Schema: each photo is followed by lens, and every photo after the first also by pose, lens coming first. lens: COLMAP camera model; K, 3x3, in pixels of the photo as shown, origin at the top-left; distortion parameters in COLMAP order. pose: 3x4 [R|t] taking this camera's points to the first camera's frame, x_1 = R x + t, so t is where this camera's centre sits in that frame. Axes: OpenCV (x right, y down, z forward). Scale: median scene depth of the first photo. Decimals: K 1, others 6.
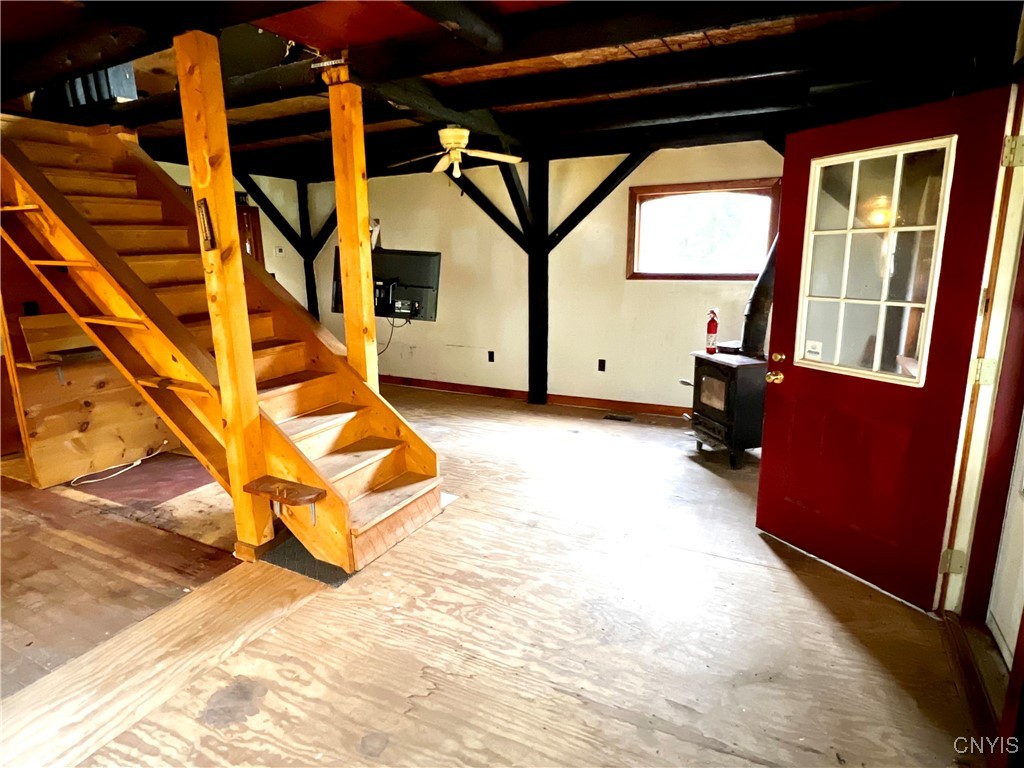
lens RADIAL K [[591.1, 0, 508.2], [0, 591.1, 388.4], [0, 0, 1]] dist [-0.003739, 0.000355]
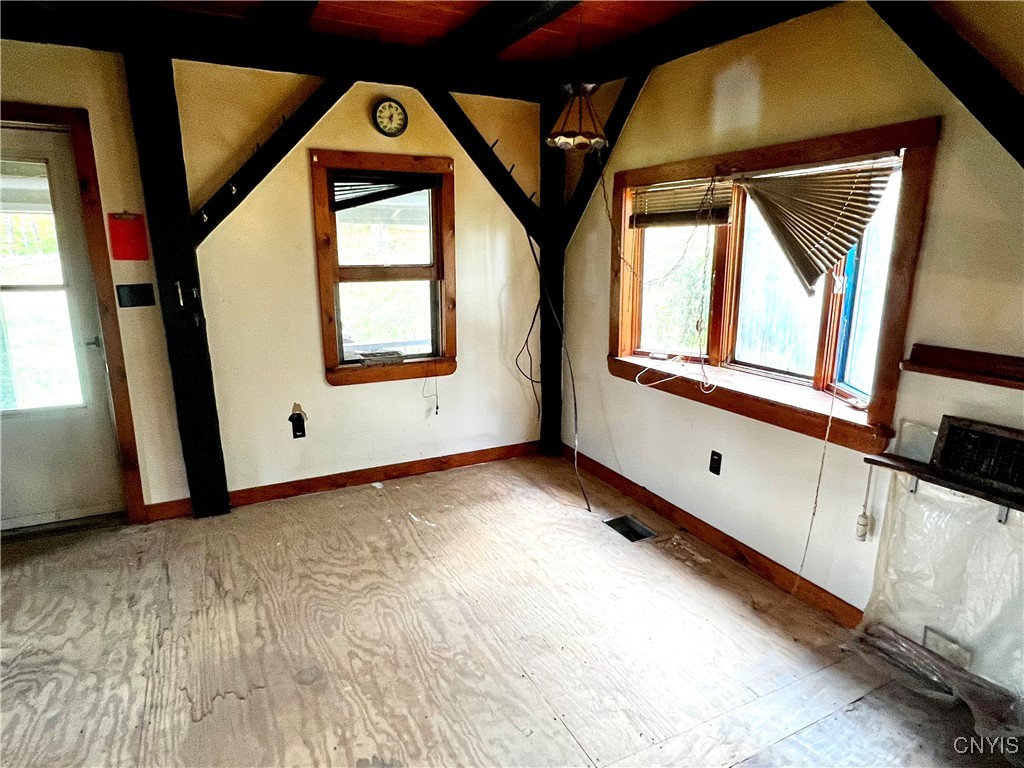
lens RADIAL K [[591.1, 0, 506.8], [0, 591.1, 387.6], [0, 0, 1]] dist [-0.003739, 0.000355]
pose [[-0.818107, -0.124025, 0.561533, -0.996361], [0.133287, 0.908980, 0.394954, -0.265758], [-0.559407, 0.397960, -0.727112, 1.254394]]
